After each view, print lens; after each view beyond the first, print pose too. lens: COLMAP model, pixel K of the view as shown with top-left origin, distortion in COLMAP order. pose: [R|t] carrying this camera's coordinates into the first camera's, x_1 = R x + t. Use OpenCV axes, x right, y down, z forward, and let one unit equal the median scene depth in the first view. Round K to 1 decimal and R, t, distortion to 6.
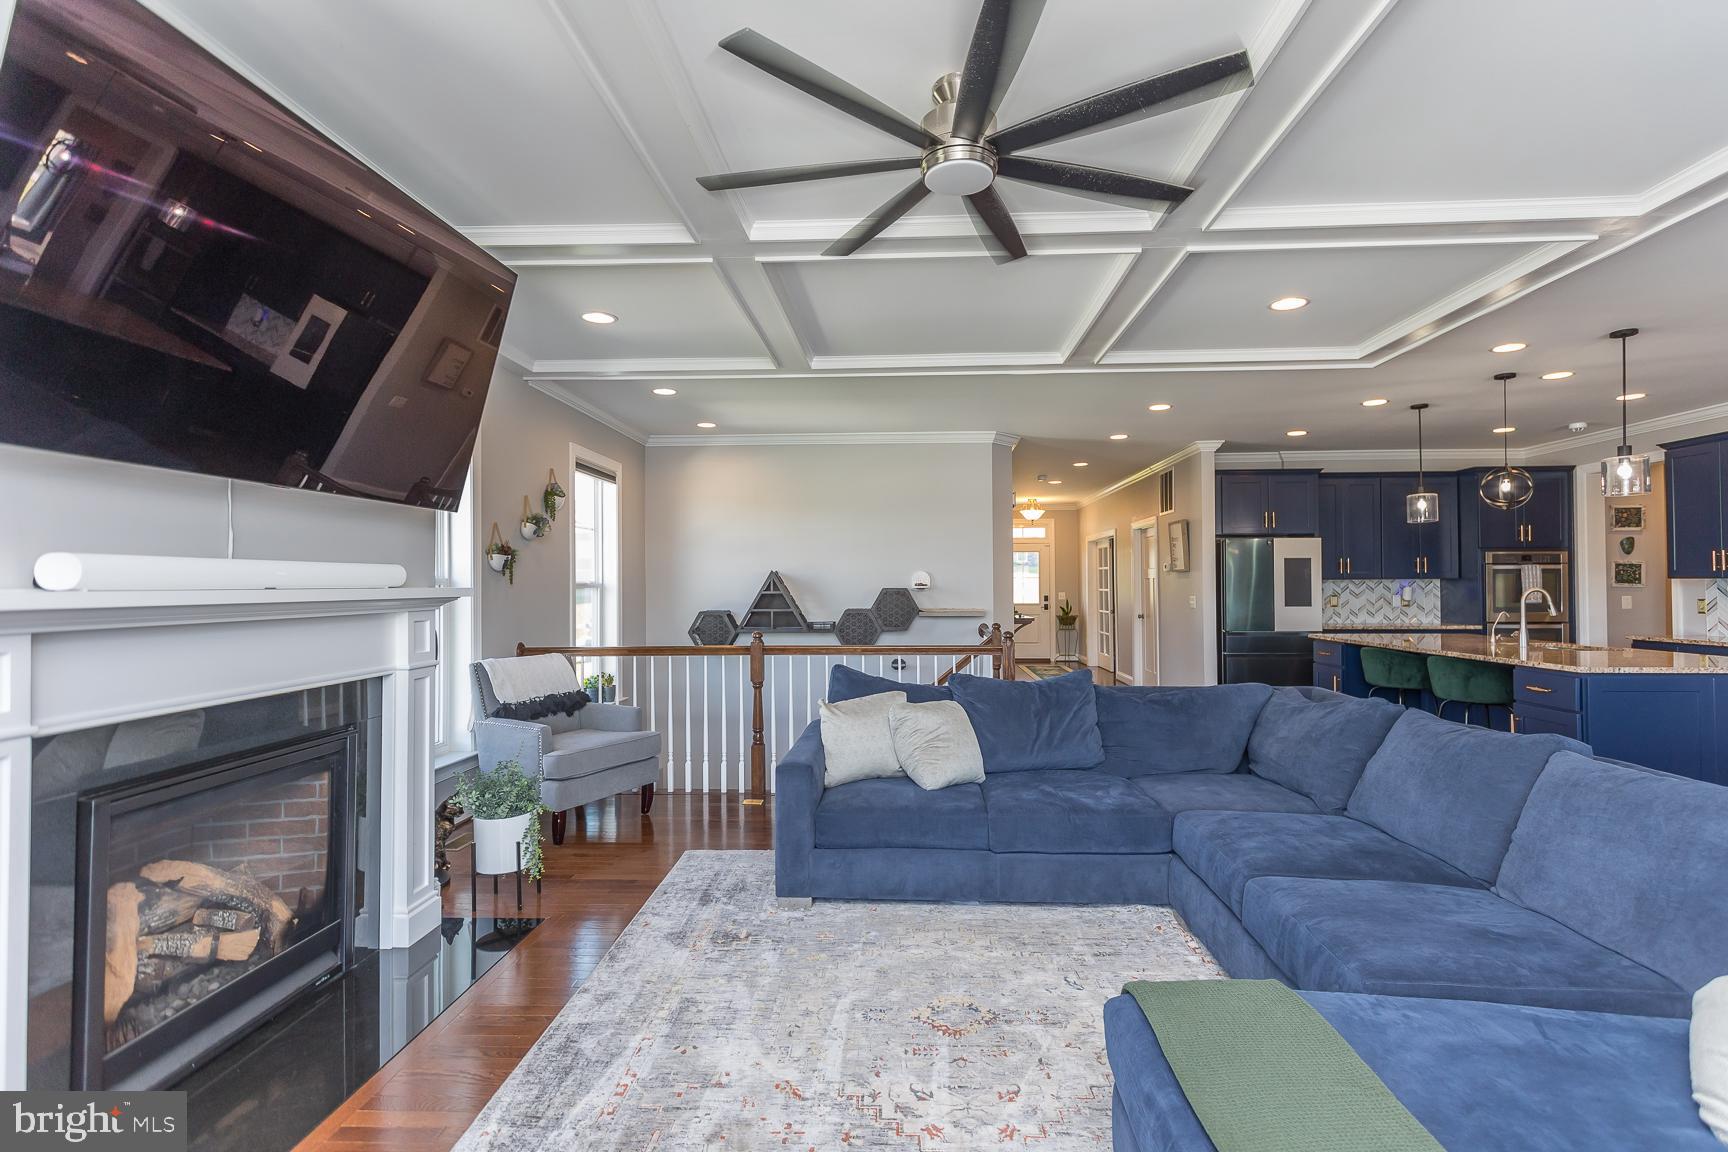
lens RADIAL K [[823.5, 0, 872.2], [0, 823.5, 575.3], [0, 0, 1]] dist [0.003110, 0.002499]
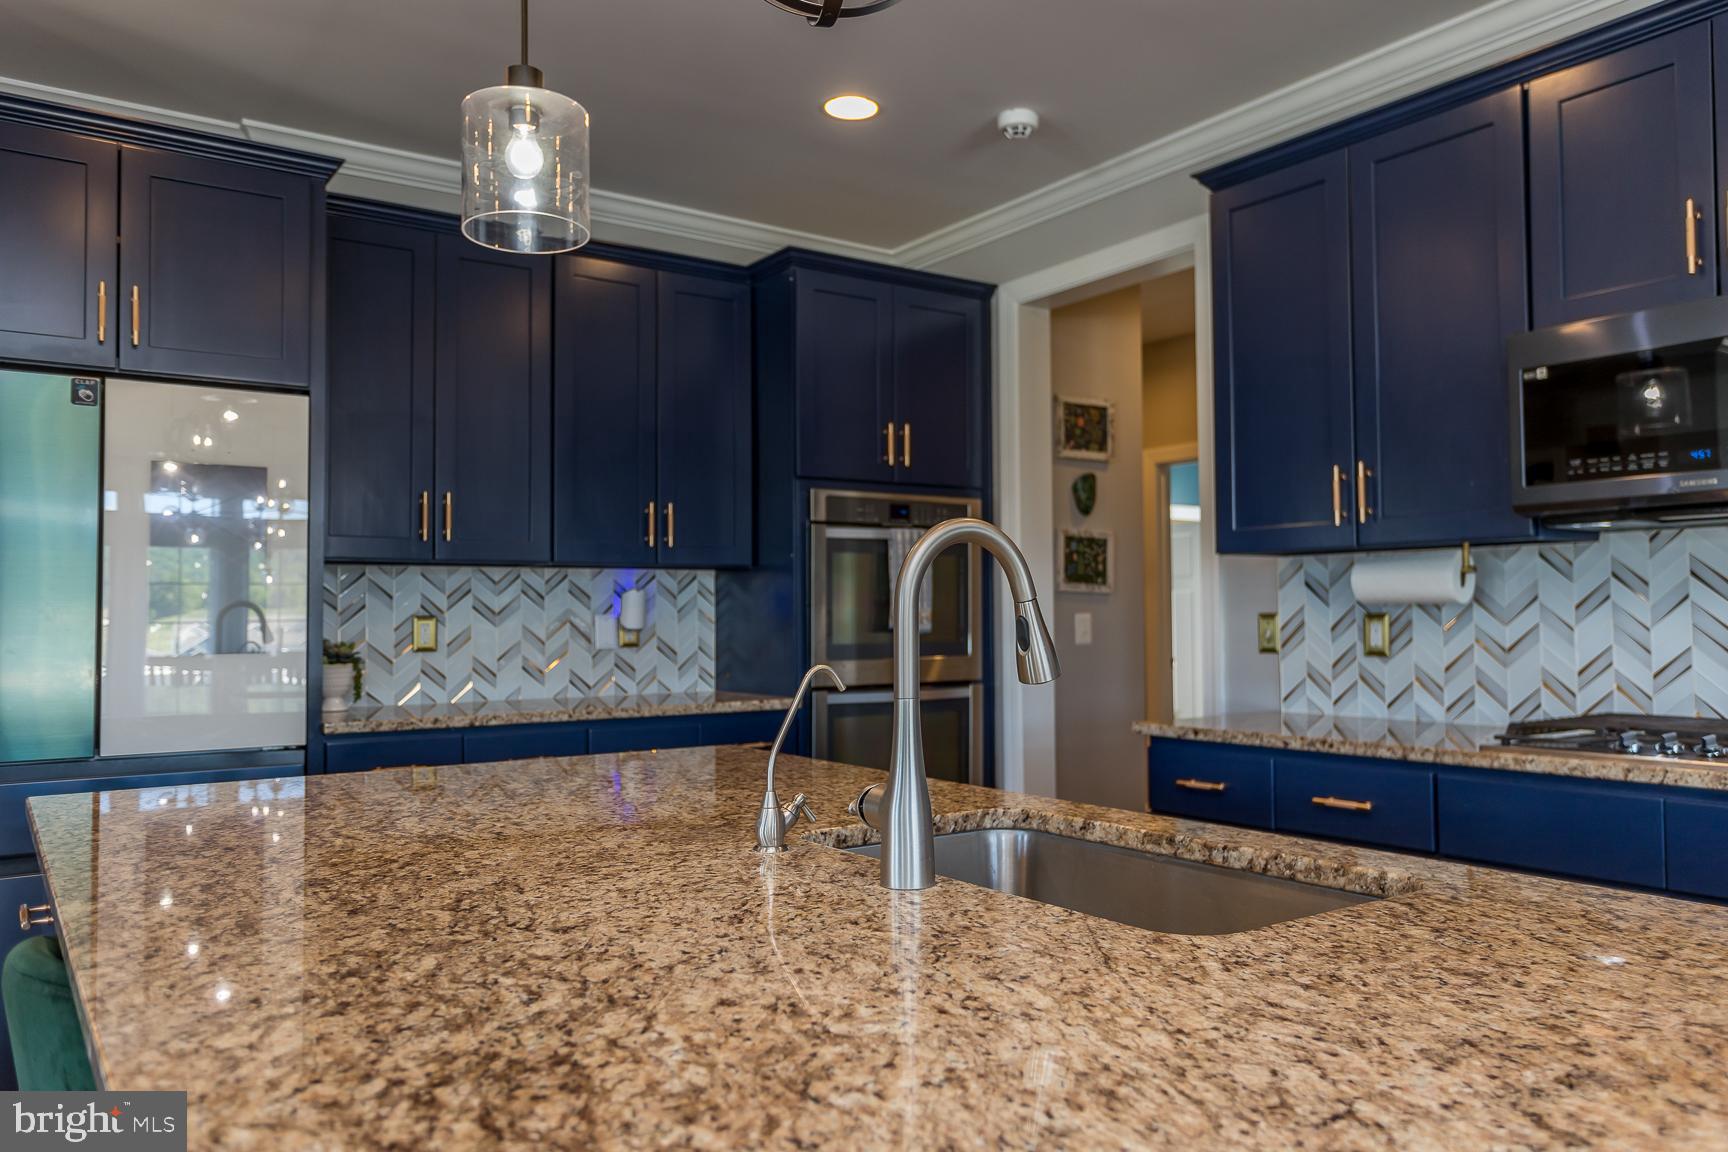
lens RADIAL K [[1265.0, 0, 873.5], [0, 1265.0, 574.1], [0, 0, 1]] dist [-0.002924, -0.000367]
pose [[0.788411, 0.020853, 0.614795, 0.847488], [-0.004024, 0.999579, -0.028743, 0.046340], [-0.615135, 0.020187, 0.788163, 1.093688]]
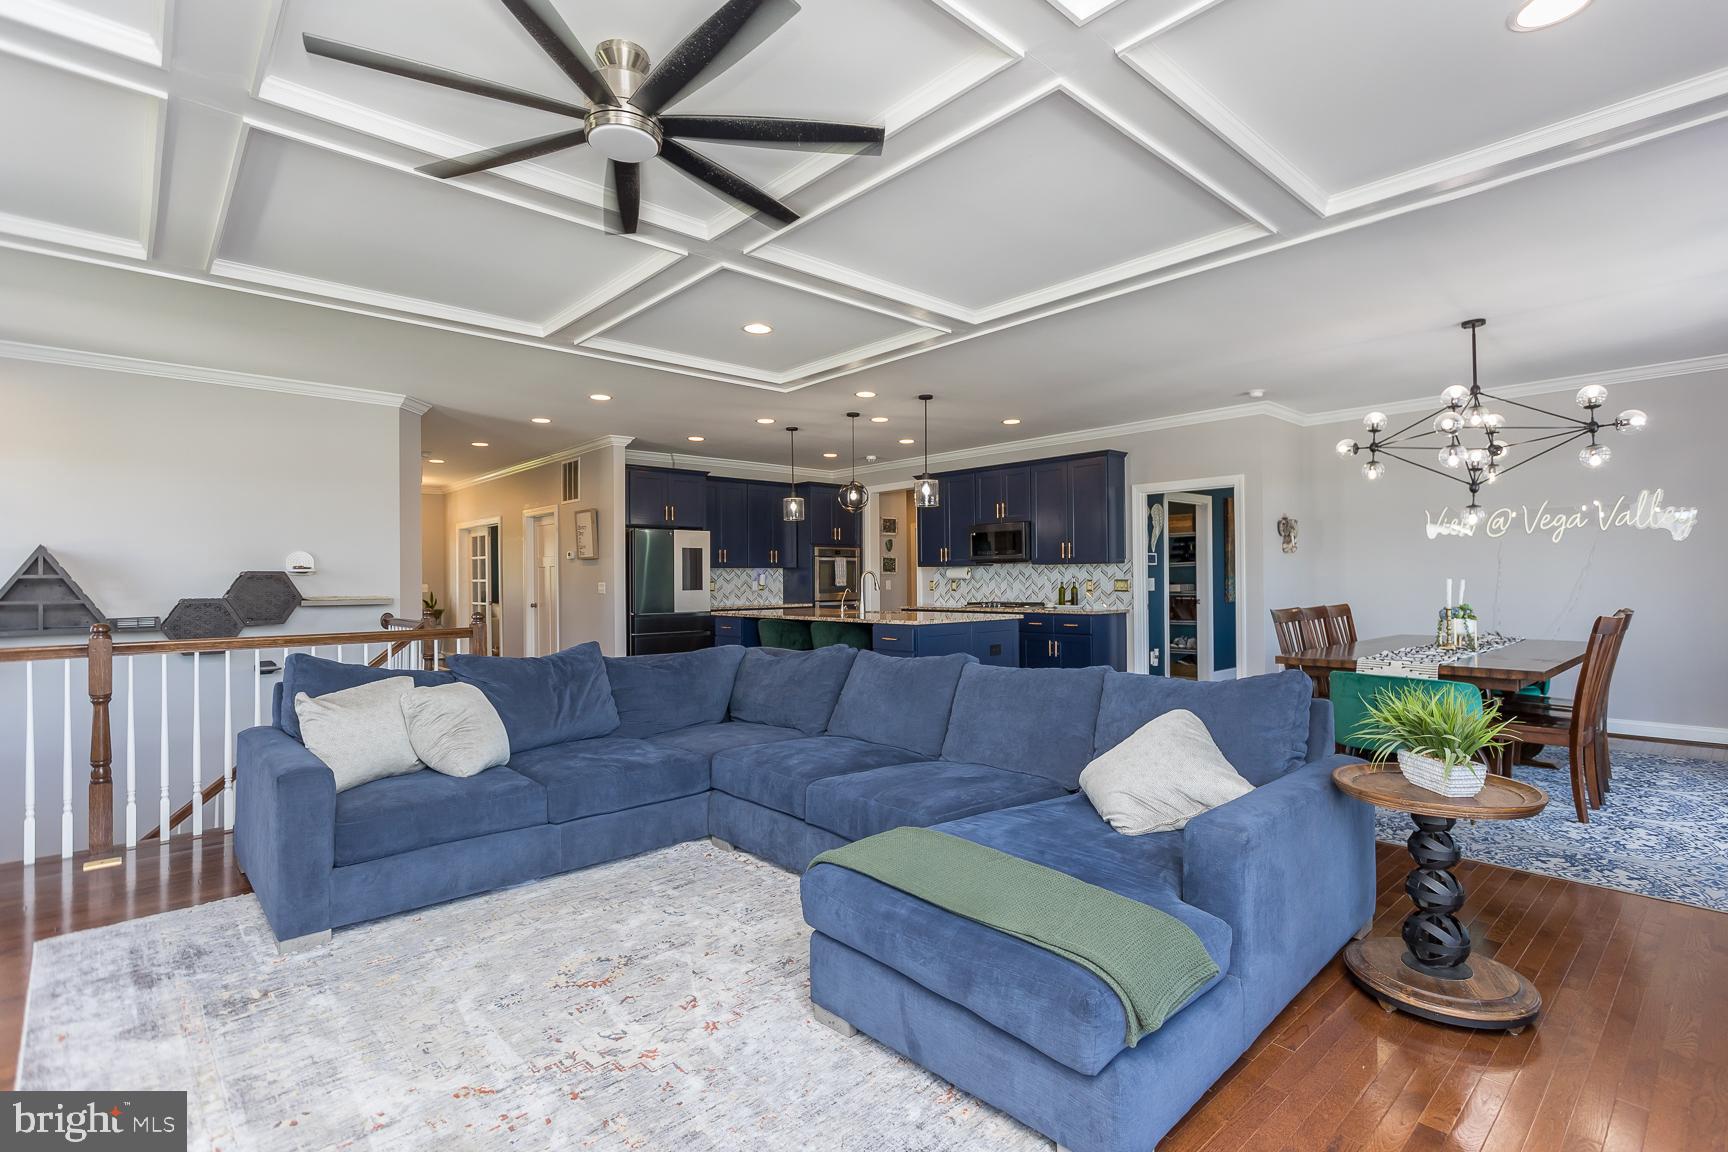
lens RADIAL K [[823.5, 0, 878.4], [0, 823.5, 582.0], [0, 0, 1]] dist [0.003110, 0.002499]
pose [[0.696511, -0.003296, 0.717539, -0.244708], [-0.003168, 0.999966, 0.007668, 0.032591], [-0.717539, -0.007614, 0.696476, 0.033055]]
